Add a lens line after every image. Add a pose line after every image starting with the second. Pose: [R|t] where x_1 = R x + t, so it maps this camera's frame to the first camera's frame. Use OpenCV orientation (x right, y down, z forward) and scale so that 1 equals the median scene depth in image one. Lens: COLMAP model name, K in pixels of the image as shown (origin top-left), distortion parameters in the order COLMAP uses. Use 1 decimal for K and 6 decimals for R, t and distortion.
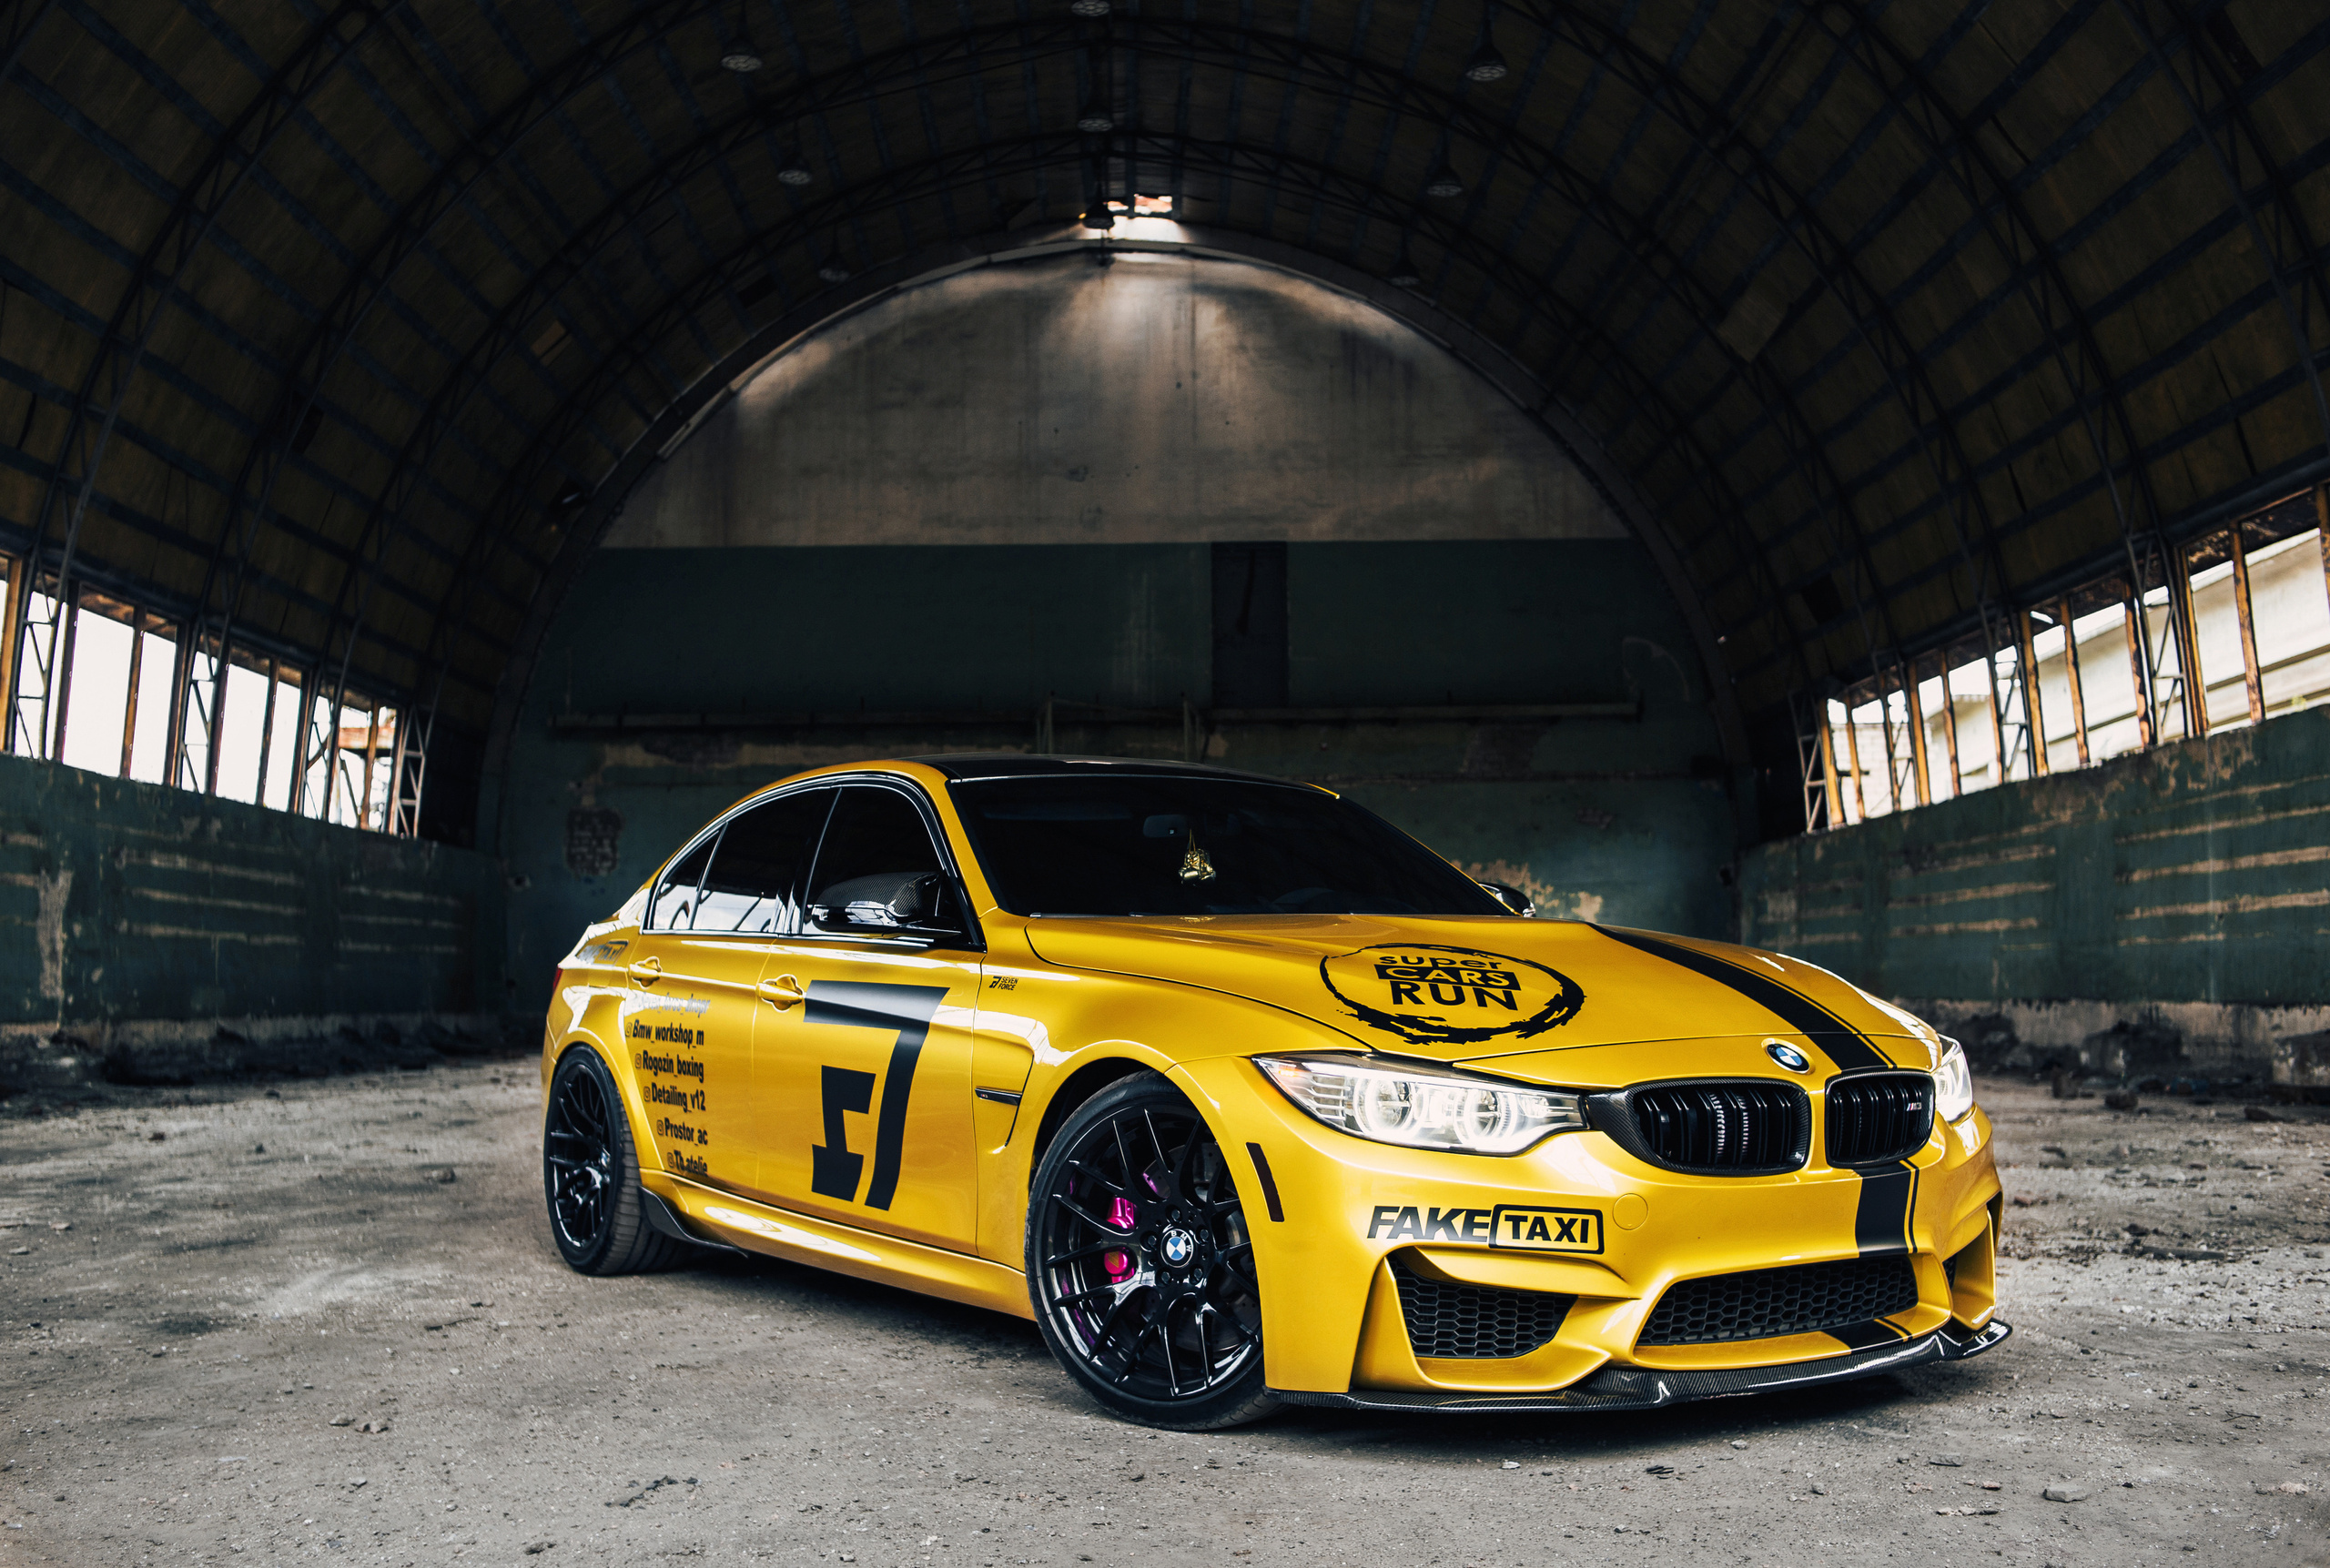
lens RADIAL K [[2318.3, 0, 1168.3], [0, 2318.3, 891.5], [0, 0, 1]] dist [0.011781, 0.010744]
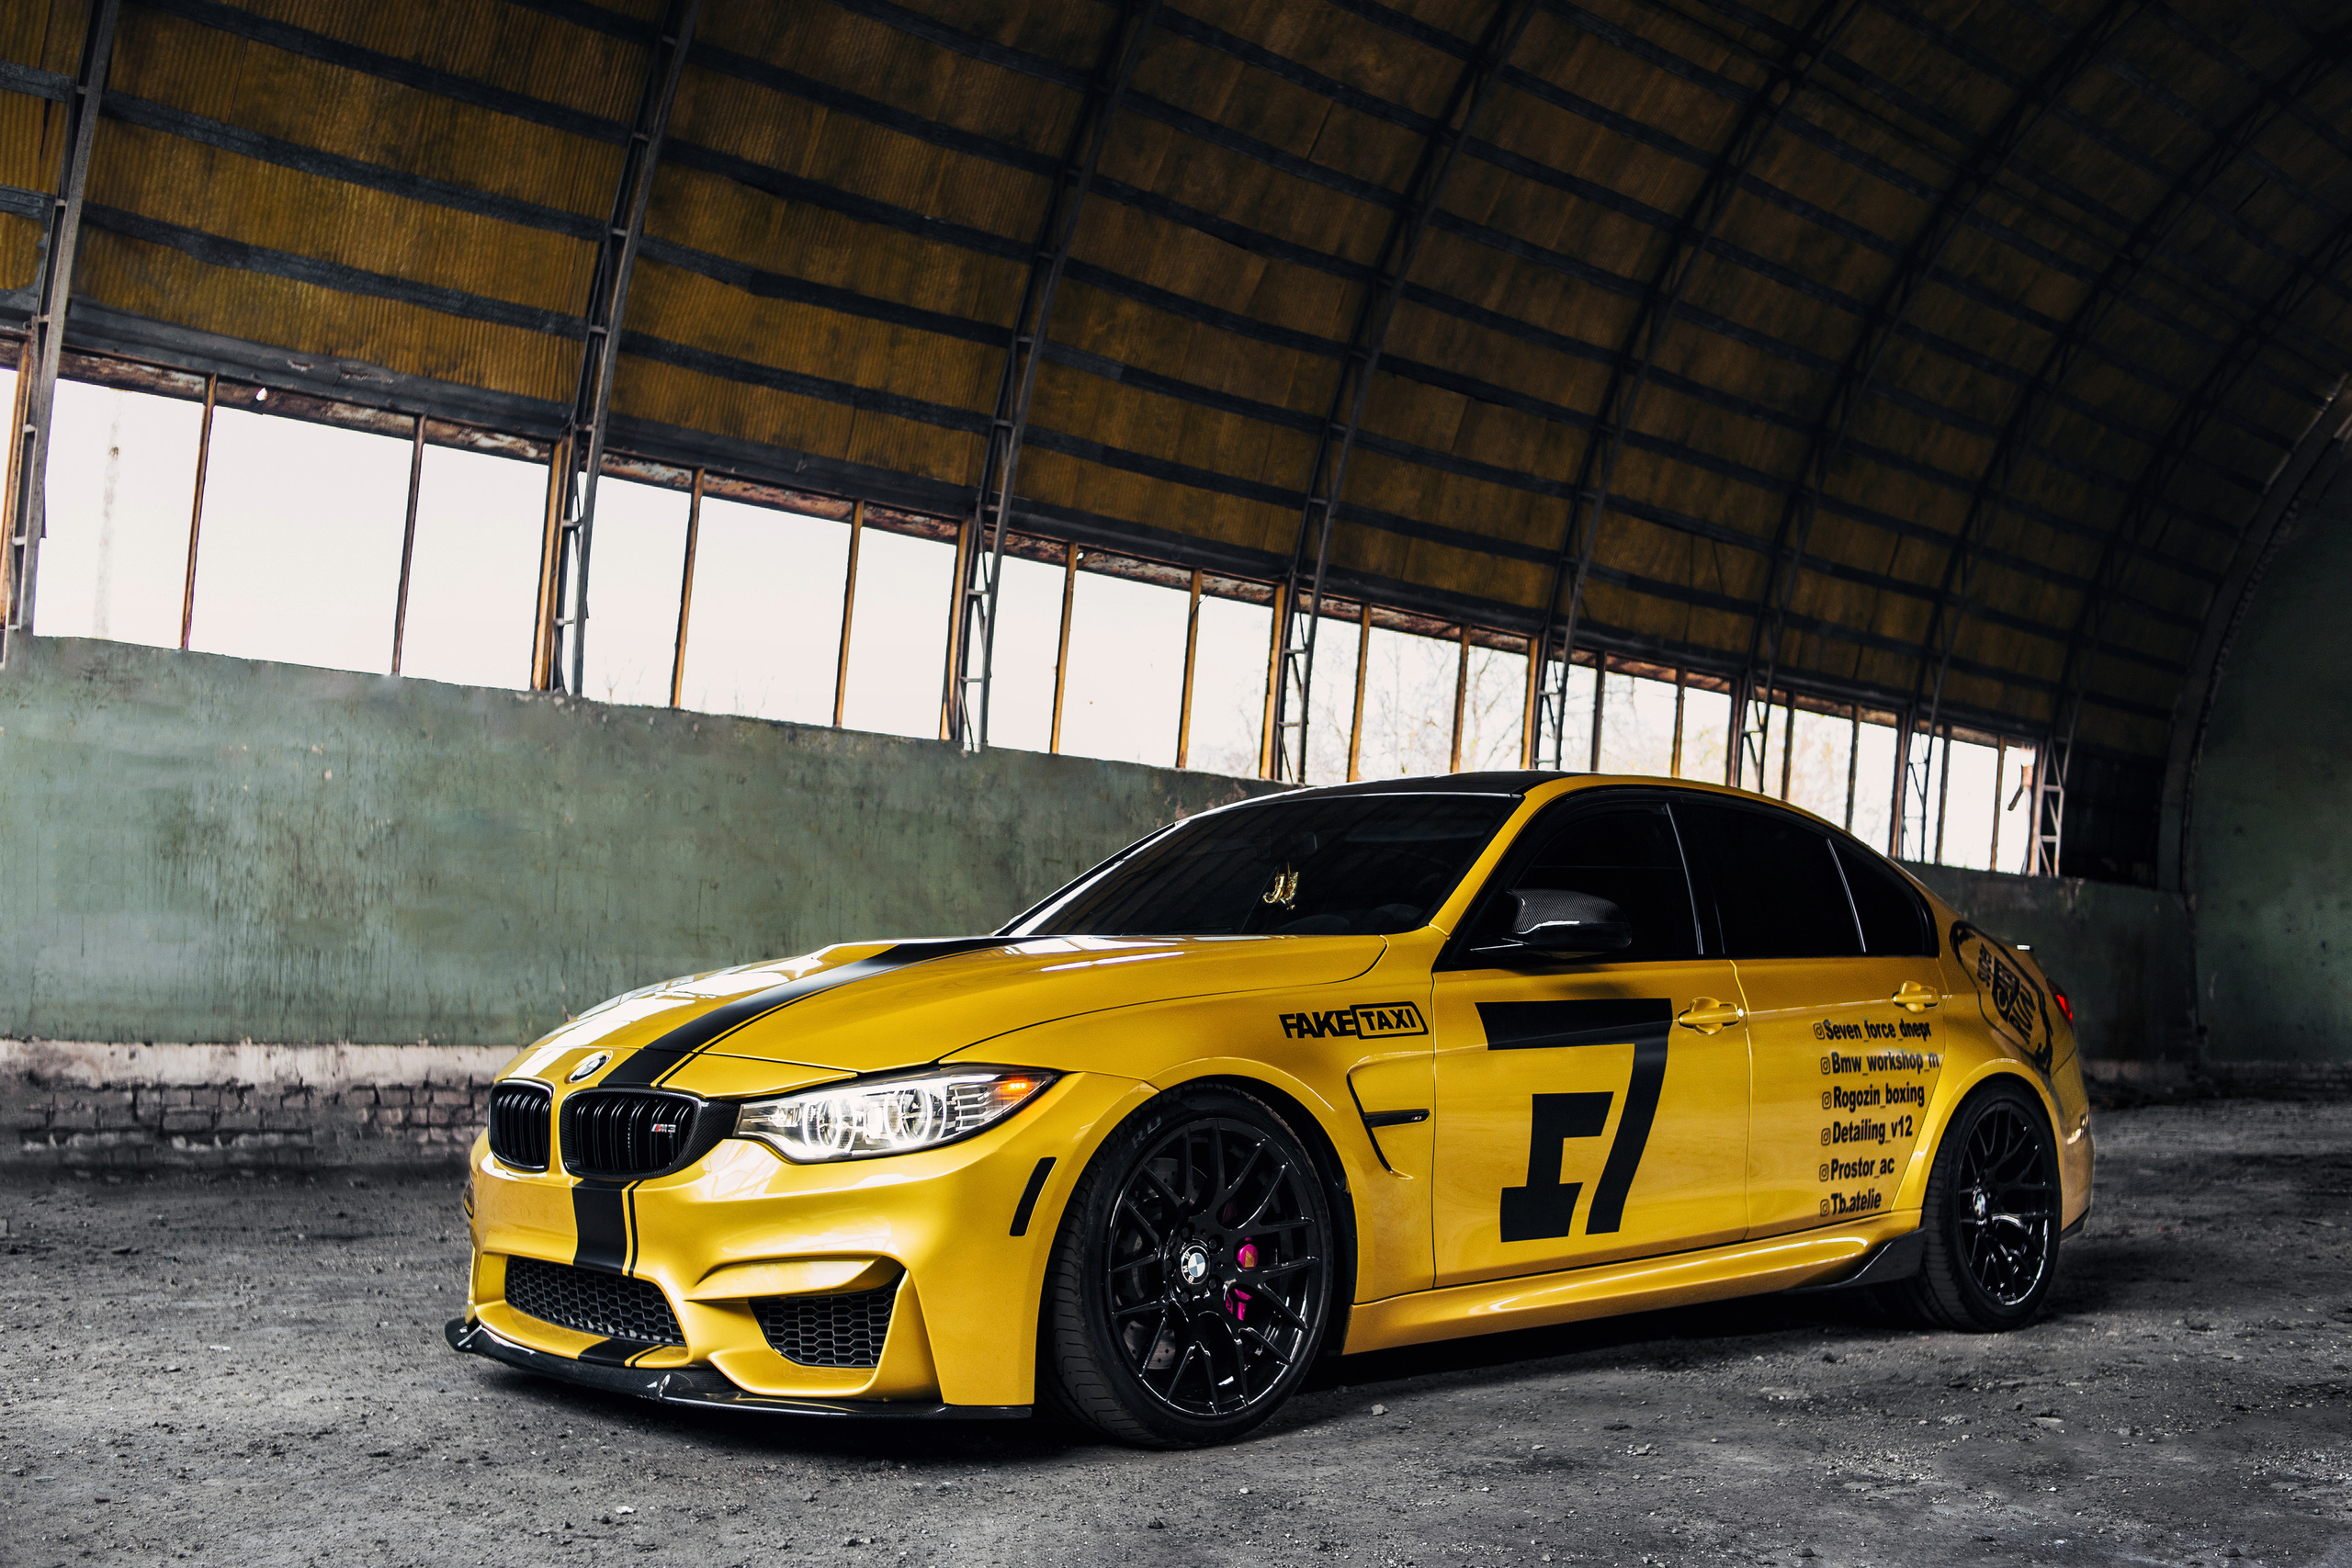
lens RADIAL K [[2358.8, 0, 1177.6], [0, 2358.8, 740.1], [0, 0, 1]] dist [-0.023580, 0.019725]
pose [[0.678506, -0.076545, -0.730596, 0.180120], [0.014135, 0.995733, -0.091197, 0.005893], [0.734459, 0.051550, 0.676693, 0.091717]]
